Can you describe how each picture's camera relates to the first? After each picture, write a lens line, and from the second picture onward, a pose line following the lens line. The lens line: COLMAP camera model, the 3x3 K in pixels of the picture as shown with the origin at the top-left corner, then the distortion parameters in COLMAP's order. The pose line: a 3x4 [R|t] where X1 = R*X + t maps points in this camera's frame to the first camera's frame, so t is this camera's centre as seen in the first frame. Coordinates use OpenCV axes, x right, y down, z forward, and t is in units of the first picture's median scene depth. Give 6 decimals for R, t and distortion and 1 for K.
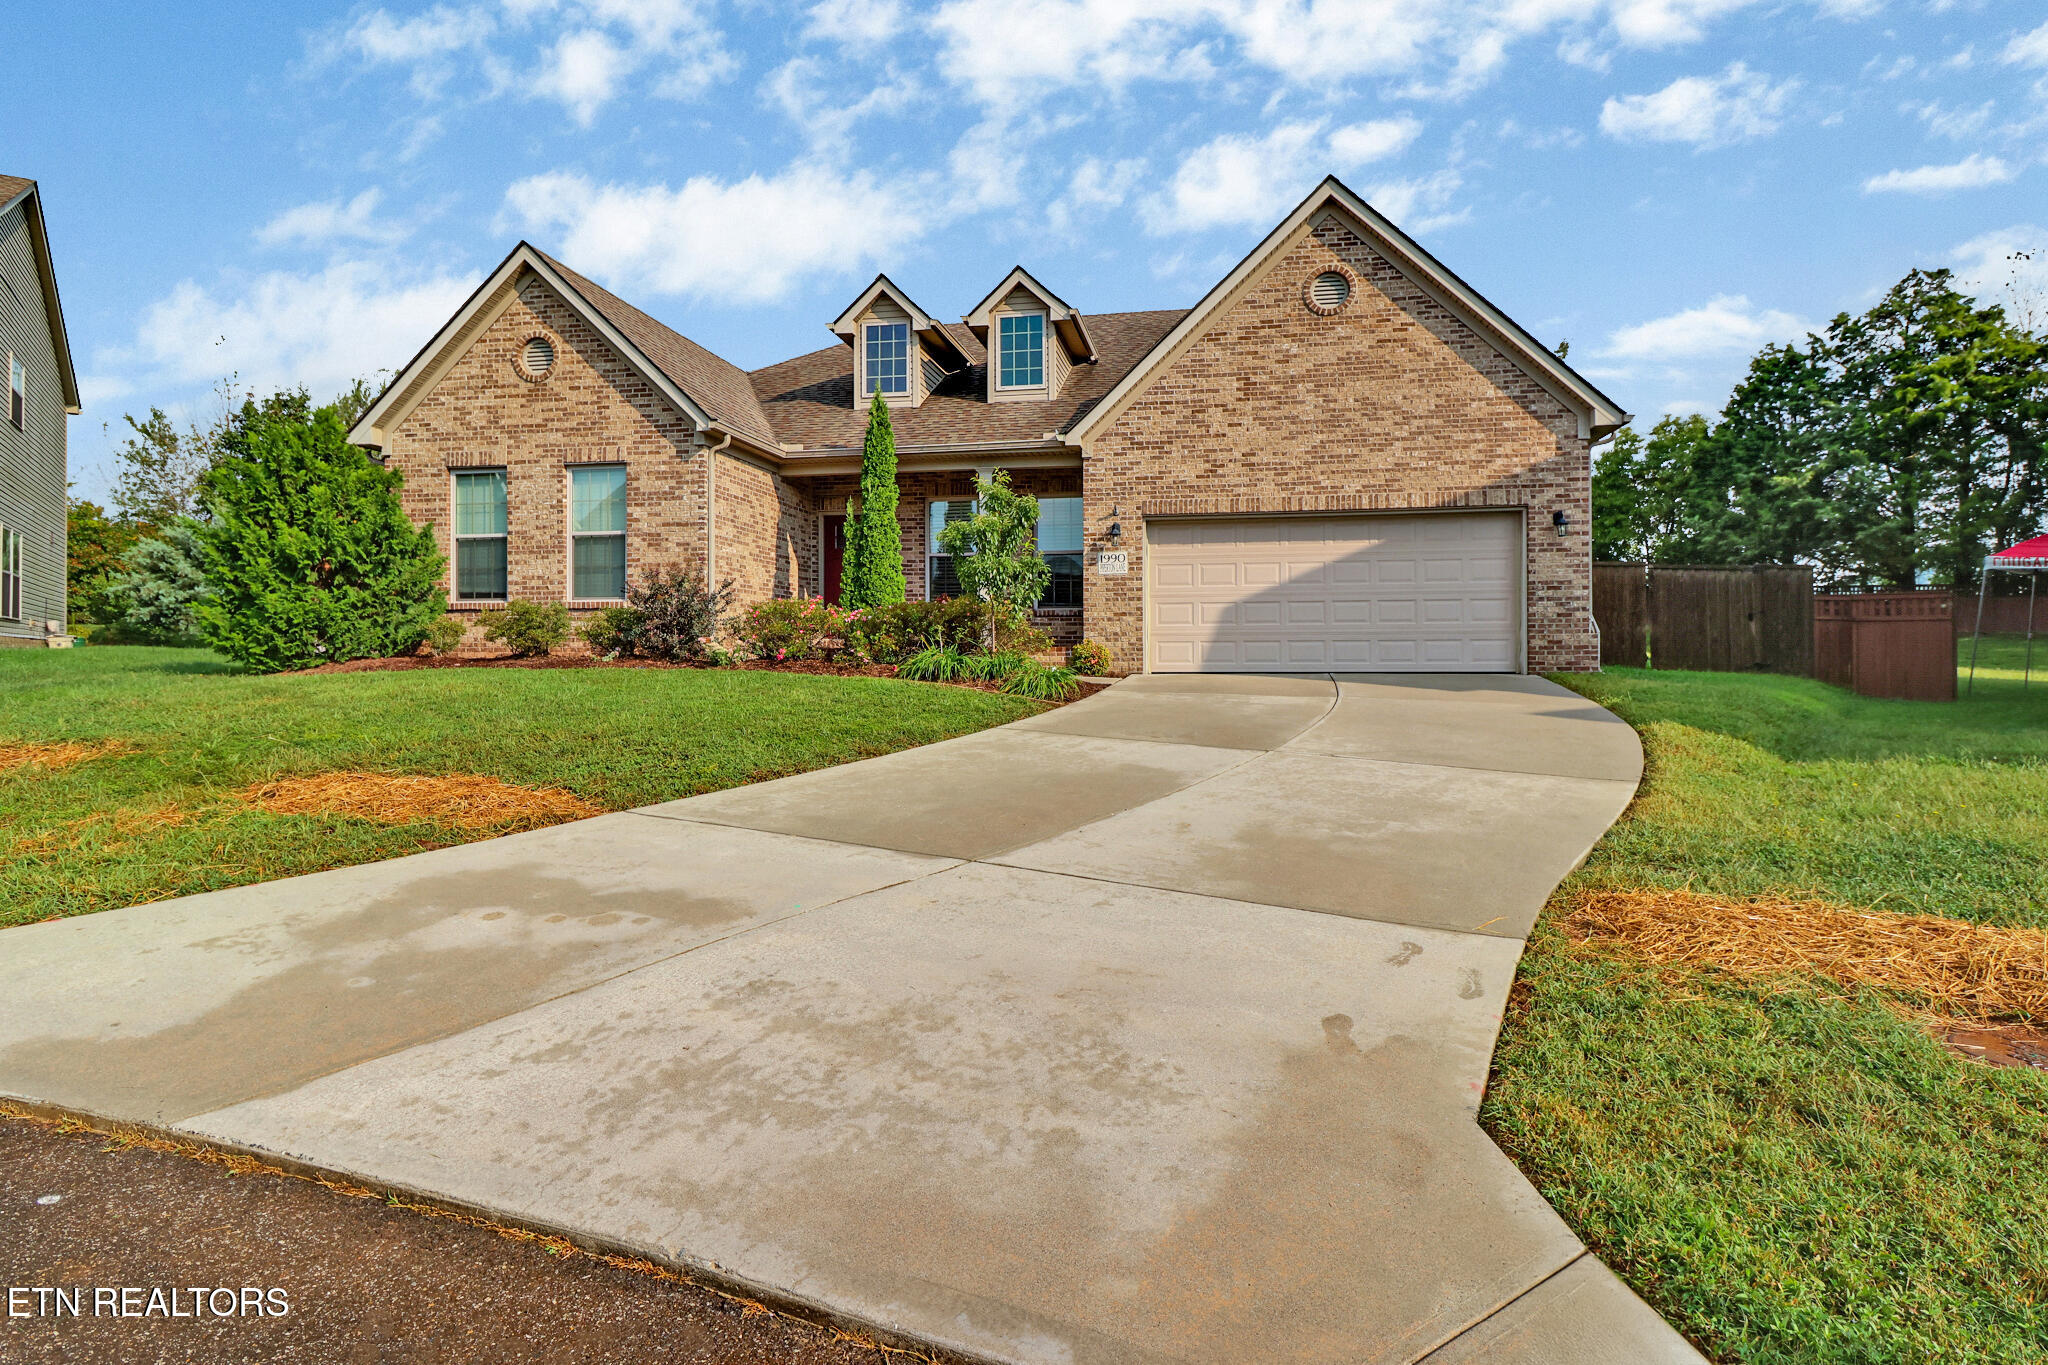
lens RADIAL K [[1140.6, 0, 1019.4], [0, 1140.6, 692.6], [0, 0, 1]] dist [-0.011564, -0.001448]
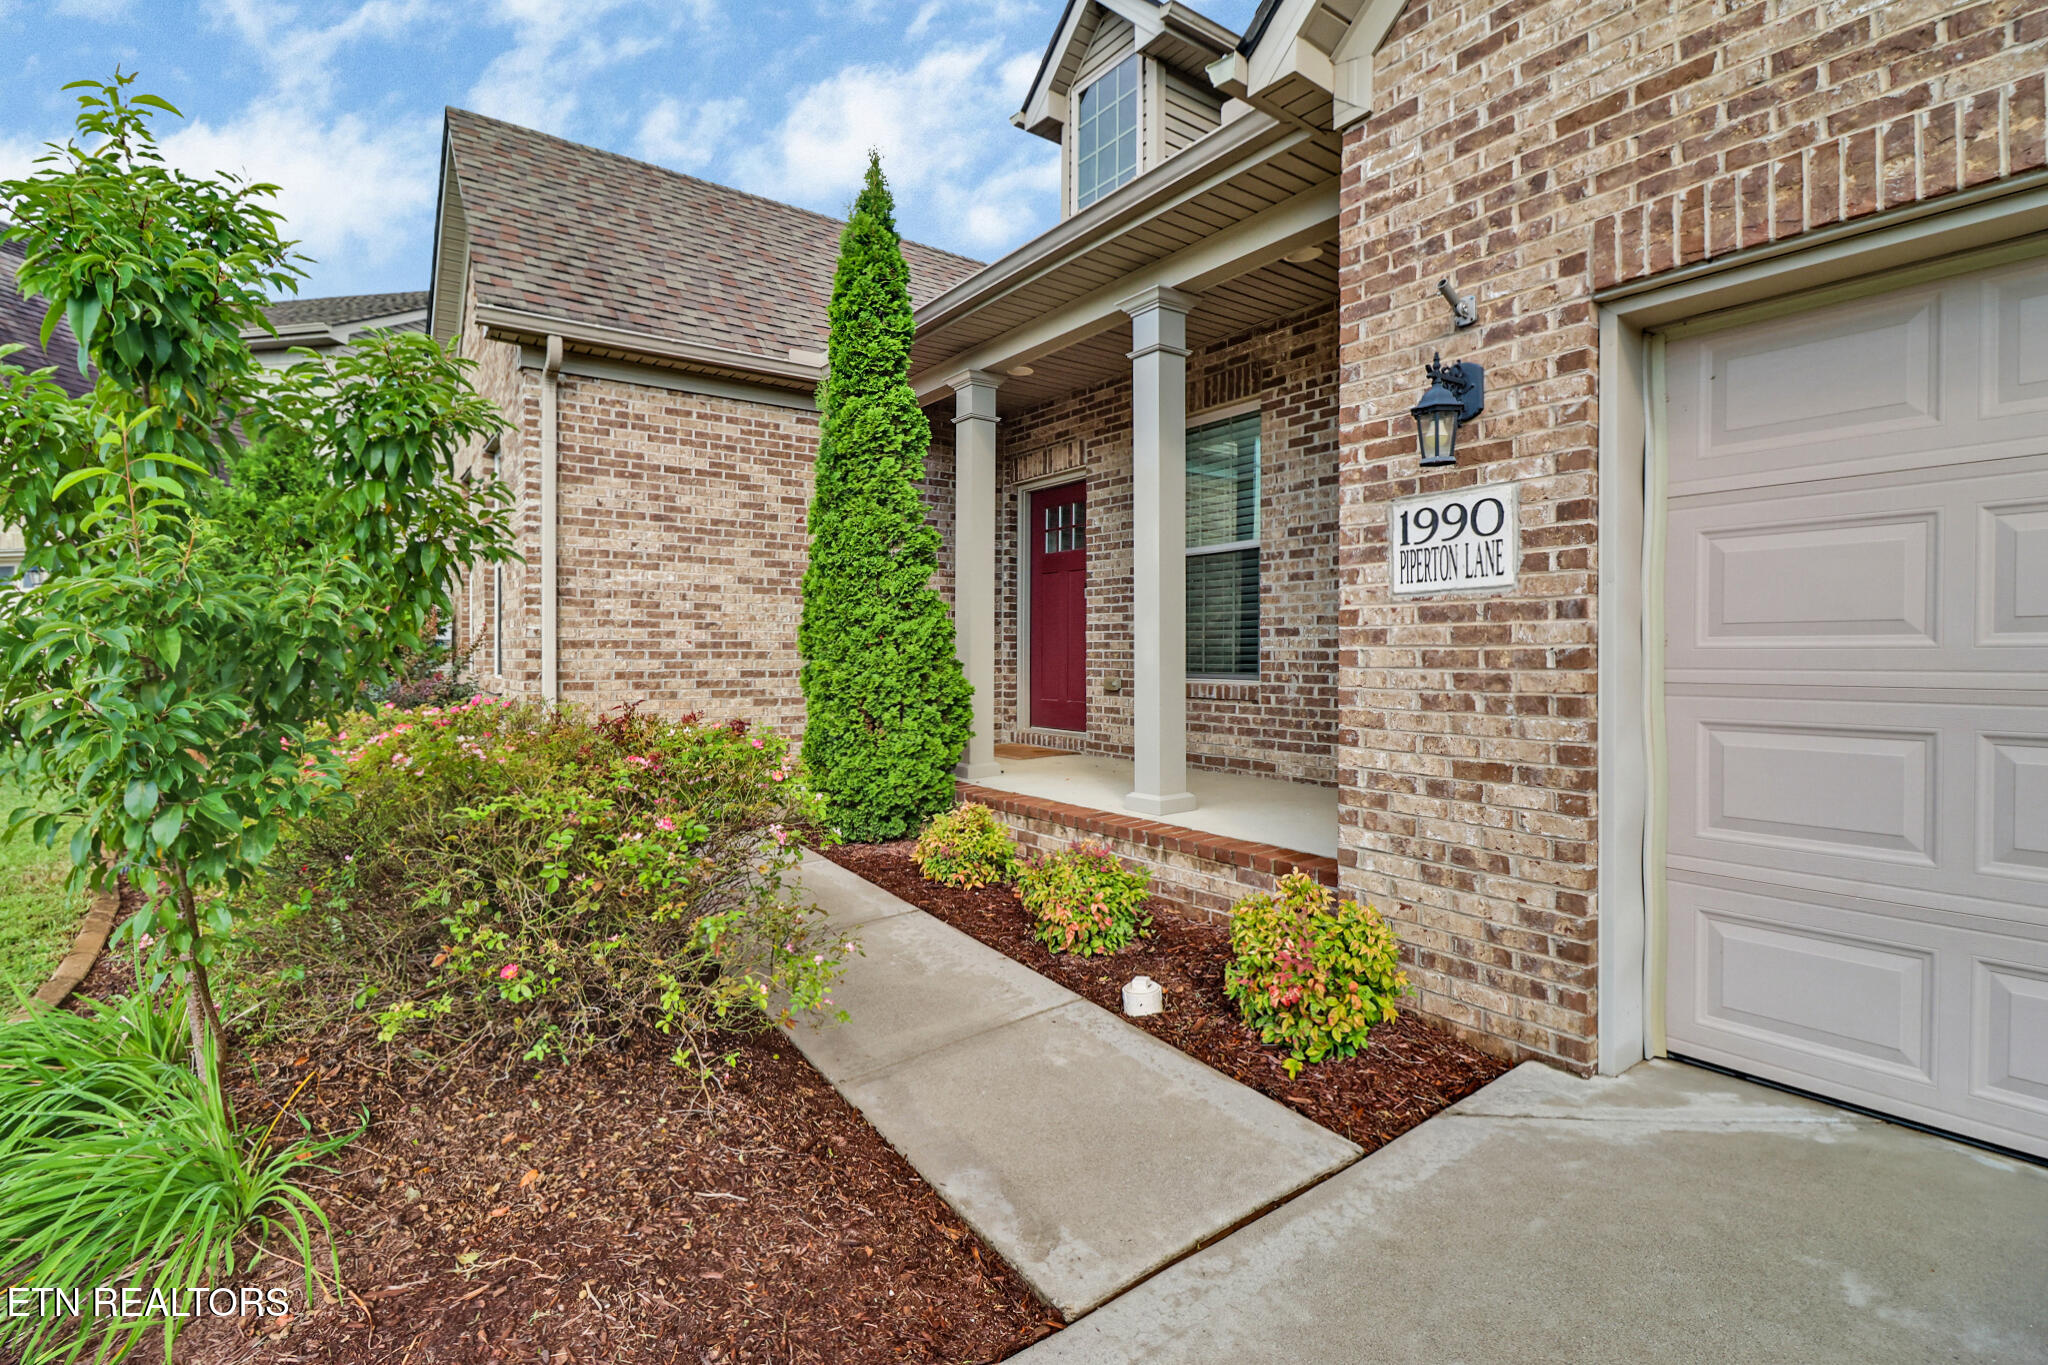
lens RADIAL K [[951.1, 0, 1023.9], [0, 951.1, 669.6], [0, 0, 1]] dist [-0.005314, -0.003382]
pose [[0.766850, 0.004477, -0.641811, 0.138408], [0.003048, 0.999939, 0.010617, -0.090960], [0.641819, -0.010098, 0.766789, 0.804188]]
